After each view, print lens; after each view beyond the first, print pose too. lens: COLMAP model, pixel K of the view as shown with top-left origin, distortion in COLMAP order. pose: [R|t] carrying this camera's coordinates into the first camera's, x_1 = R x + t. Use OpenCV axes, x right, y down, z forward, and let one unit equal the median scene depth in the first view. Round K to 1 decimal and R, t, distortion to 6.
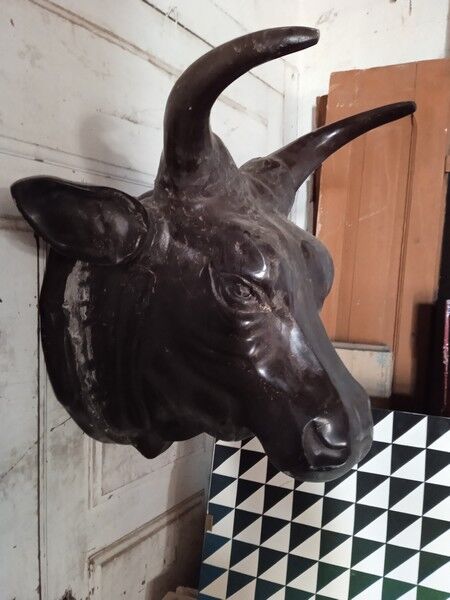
lens RADIAL K [[508.2, 0, 225.2], [0, 508.2, 298.3], [0, 0, 1]] dist [0.091609, -0.163278]
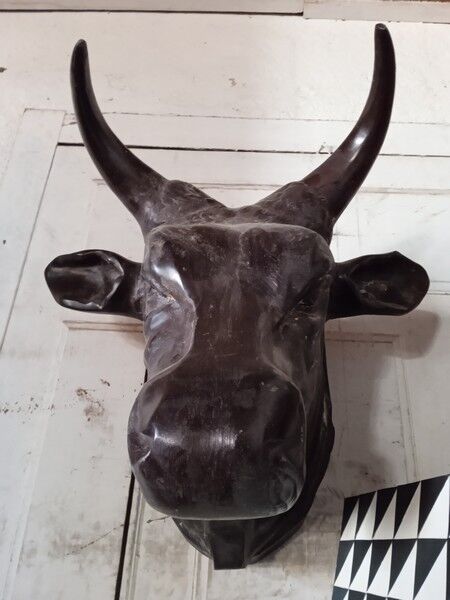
lens RADIAL K [[508.2, 0, 225.8], [0, 508.2, 298.6], [0, 0, 1]] dist [0.091609, -0.163278]
pose [[0.533189, -0.371405, -0.760110, 0.662838], [-0.086106, 0.869989, -0.485494, 0.365584], [0.841603, 0.324310, 0.431889, 0.594625]]
